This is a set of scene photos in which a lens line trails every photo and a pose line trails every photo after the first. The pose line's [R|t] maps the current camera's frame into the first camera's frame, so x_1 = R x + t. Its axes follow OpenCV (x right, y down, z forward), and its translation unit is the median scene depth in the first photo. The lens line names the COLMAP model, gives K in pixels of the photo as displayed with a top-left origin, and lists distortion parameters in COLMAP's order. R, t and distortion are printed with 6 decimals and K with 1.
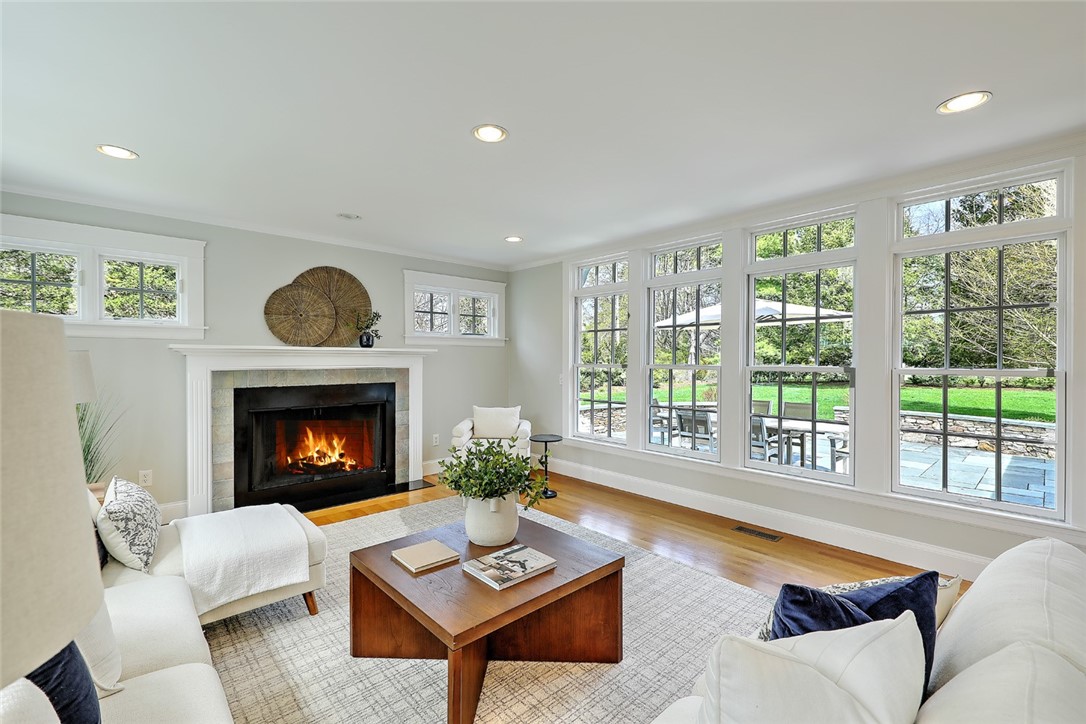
lens RADIAL K [[463.7, 0, 541.4], [0, 463.7, 358.3], [0, 0, 1]] dist [0.002849, 0.000208]
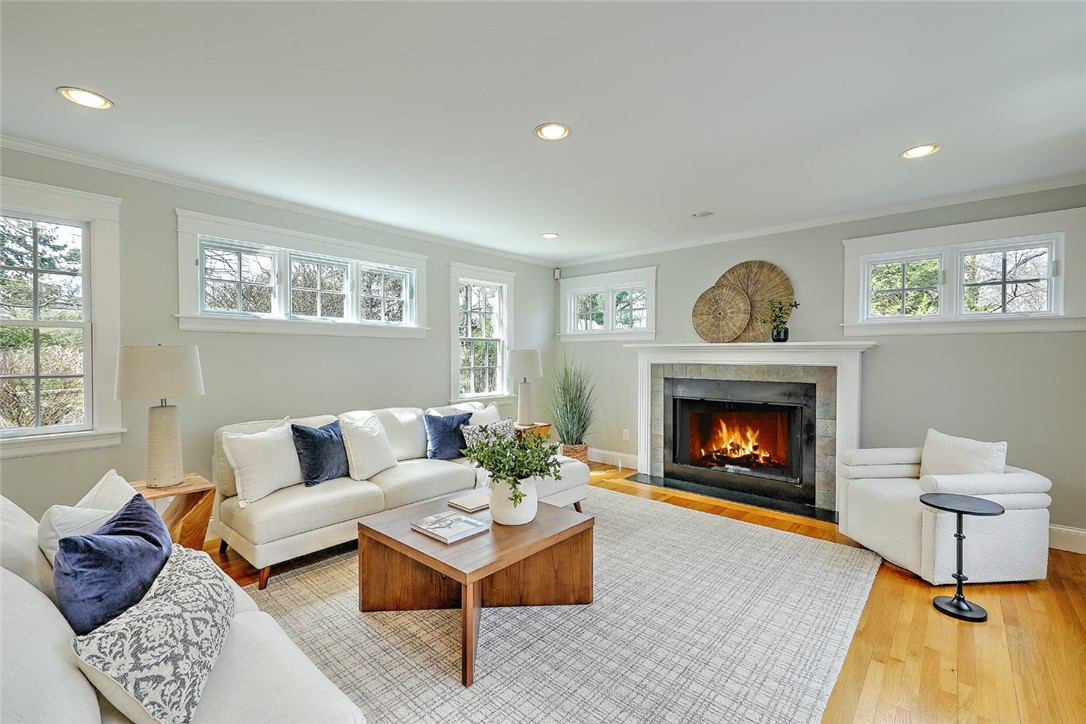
lens RADIAL K [[463.7, 0, 541.4], [0, 463.7, 358.3], [0, 0, 1]] dist [0.002849, 0.000208]
pose [[0.108486, 0.009296, -0.994054, 0.507042], [0.003001, 0.999949, 0.009678, -0.001744], [0.994093, -0.004033, 0.108453, 0.484184]]
